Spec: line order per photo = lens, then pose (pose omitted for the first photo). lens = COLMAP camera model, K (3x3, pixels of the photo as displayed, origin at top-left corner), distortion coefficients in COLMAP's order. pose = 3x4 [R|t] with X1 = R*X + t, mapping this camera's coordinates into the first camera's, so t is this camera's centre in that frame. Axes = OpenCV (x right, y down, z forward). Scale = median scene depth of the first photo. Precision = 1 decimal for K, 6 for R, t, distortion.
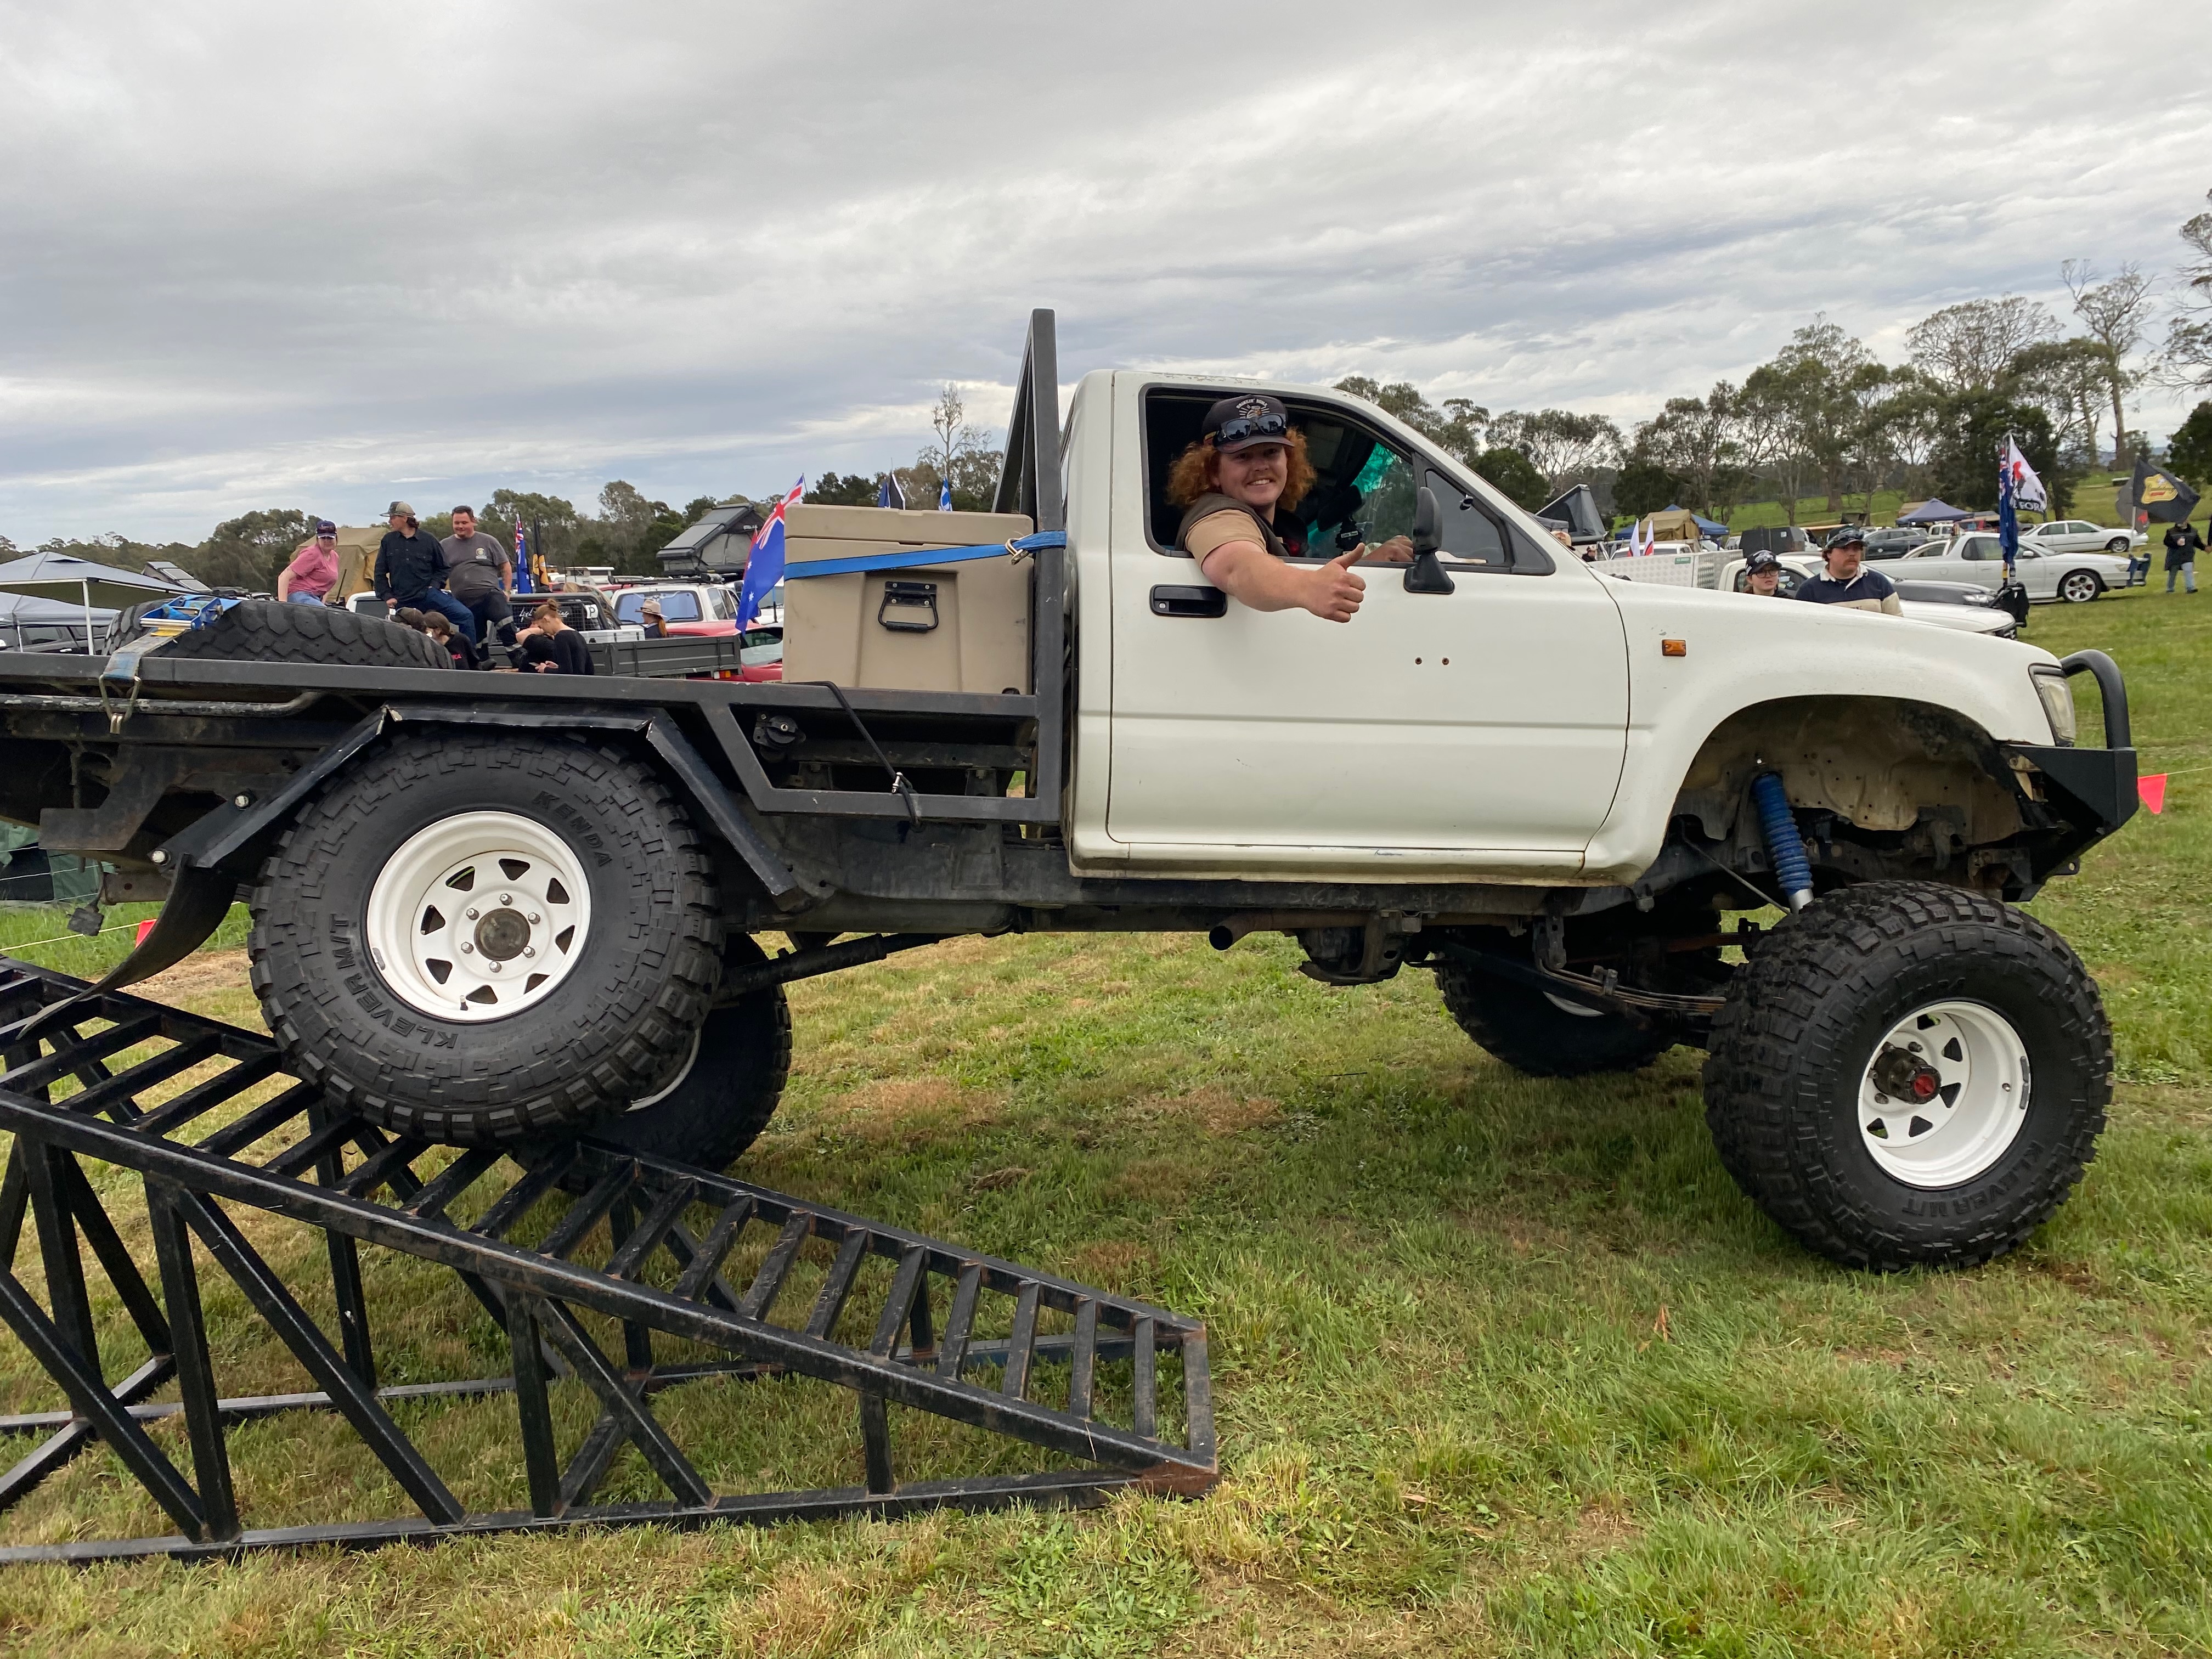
lens RADIAL K [[1766.2, 0, 1106.0], [0, 1766.2, 829.5], [0, 0, 1]] dist [0.075701, -0.054679]
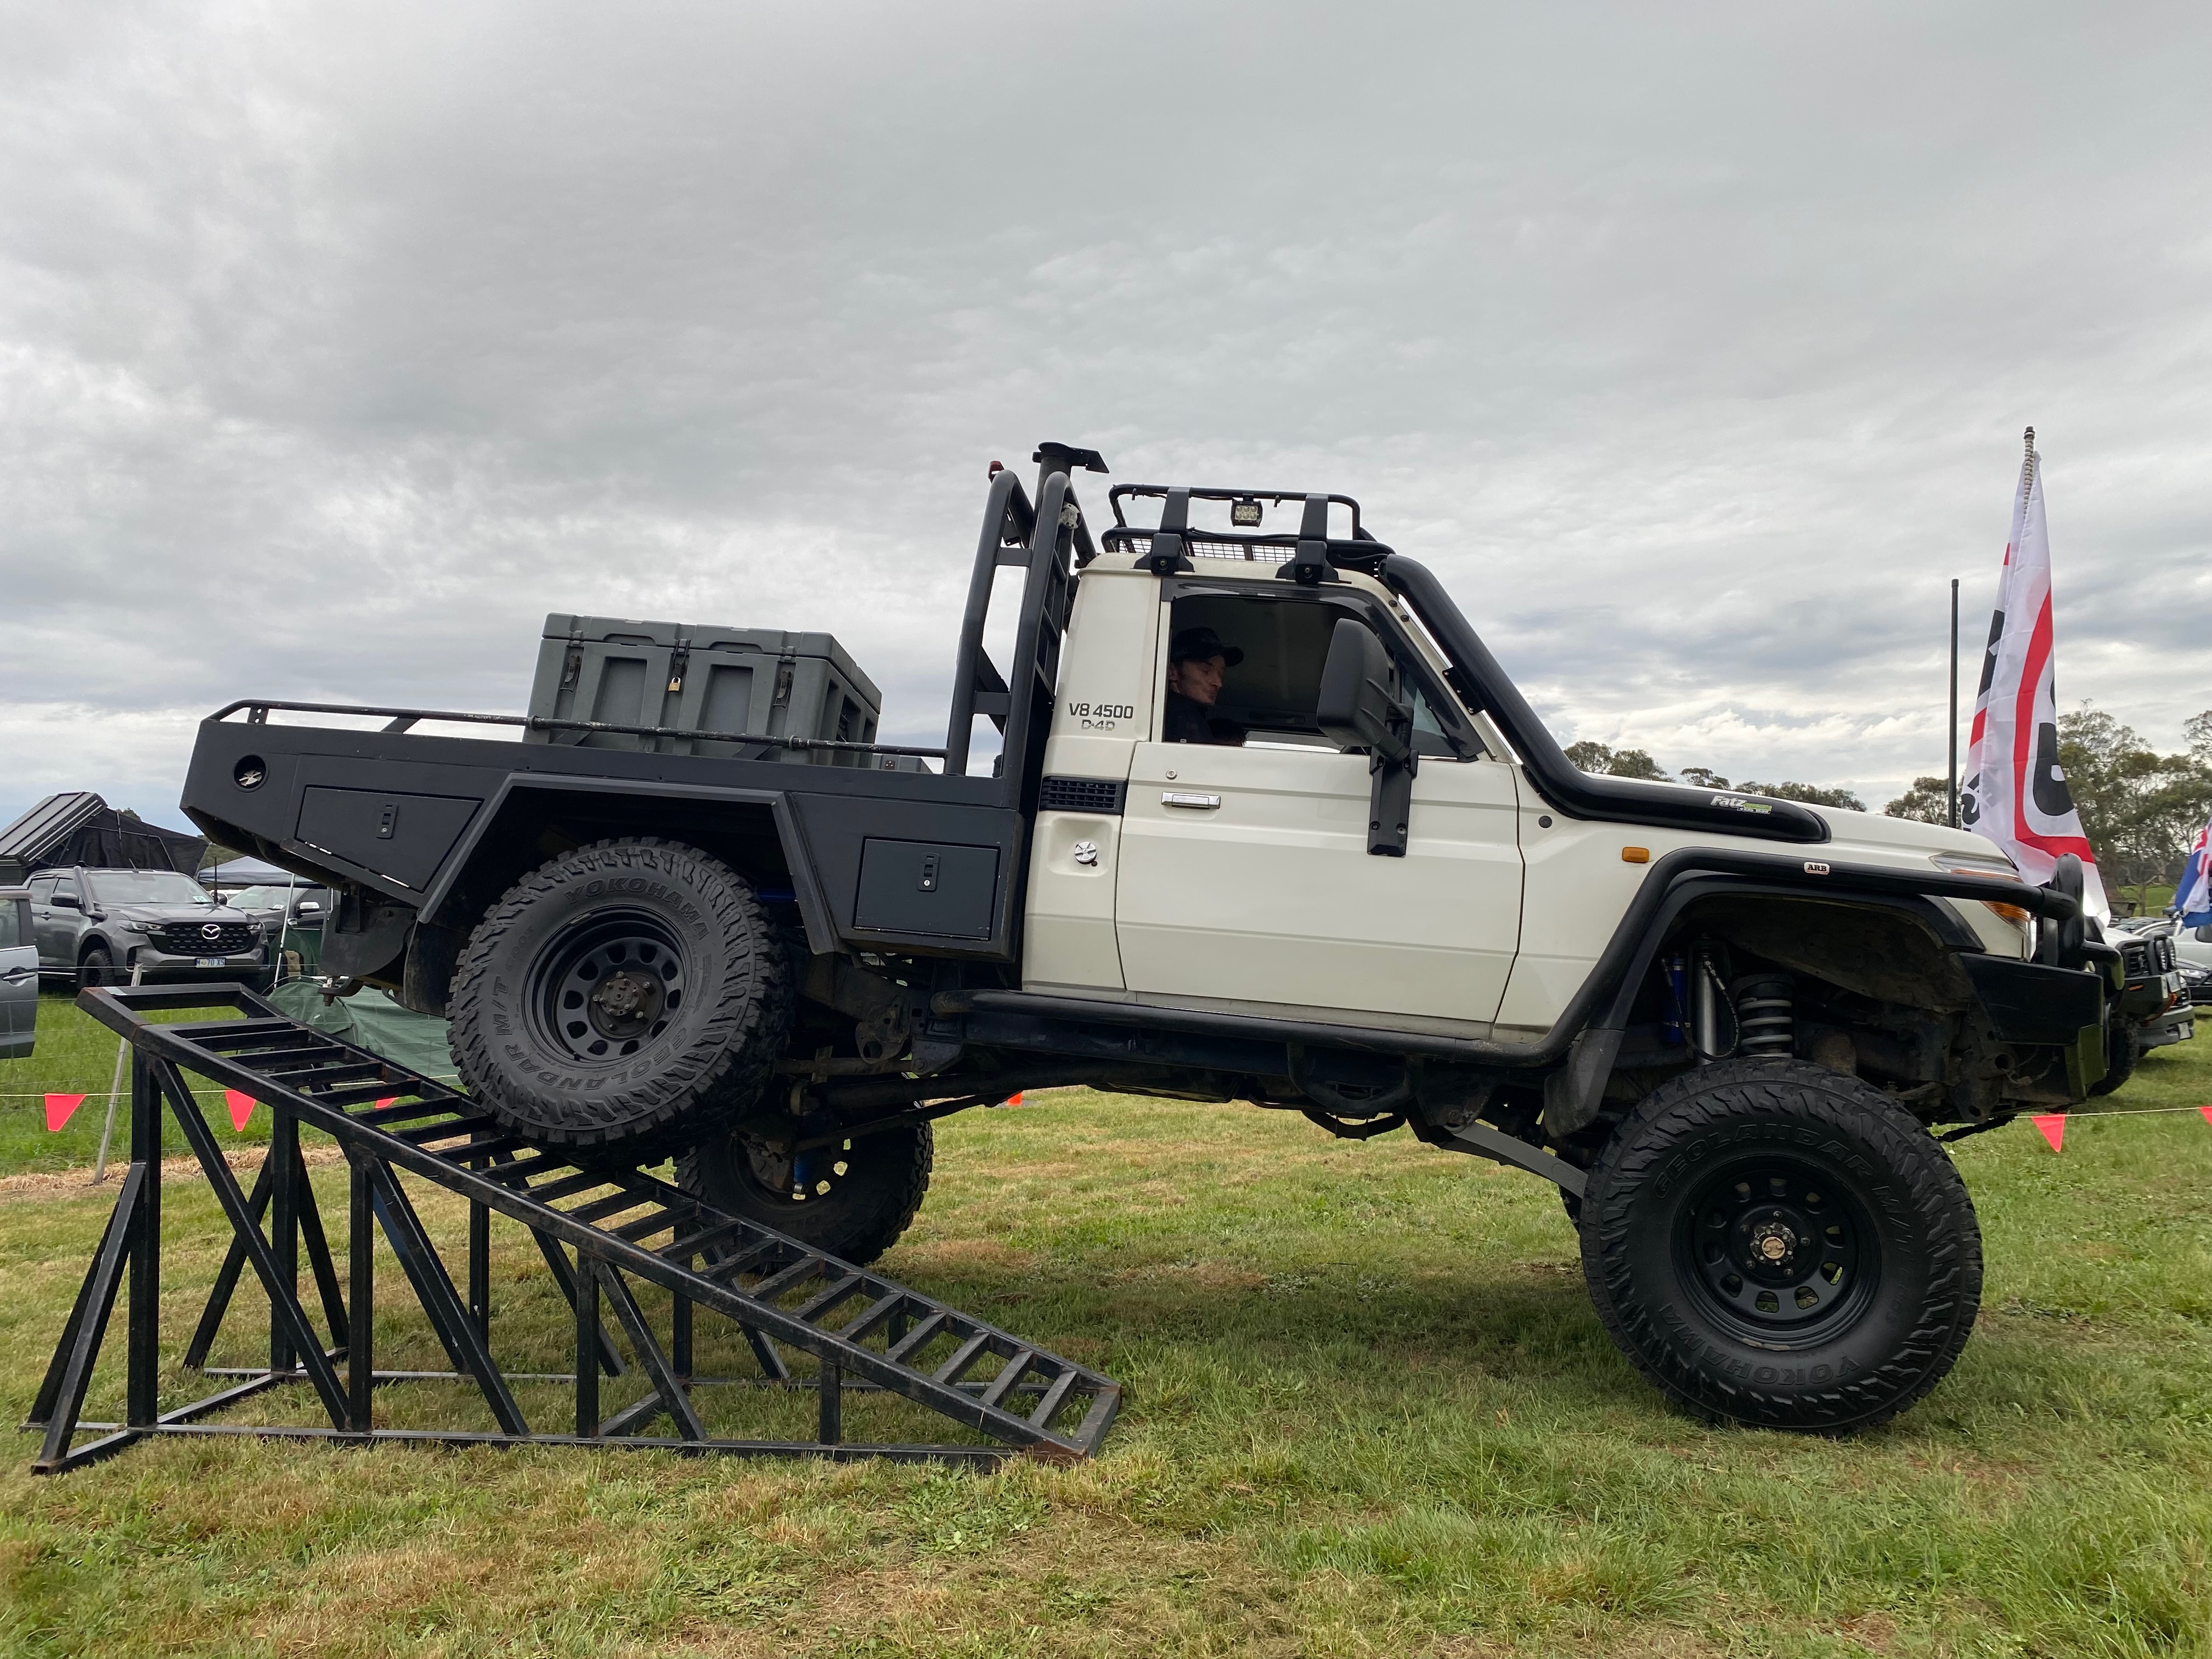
lens RADIAL K [[1766.2, 0, 1106.0], [0, 1766.2, 829.5], [0, 0, 1]] dist [0.075701, -0.054679]
pose [[0.989858, 0.042806, -0.135457, 0.209027], [-0.068286, 0.979509, -0.189471, 0.145726], [0.124571, 0.196799, 0.972498, -0.310891]]
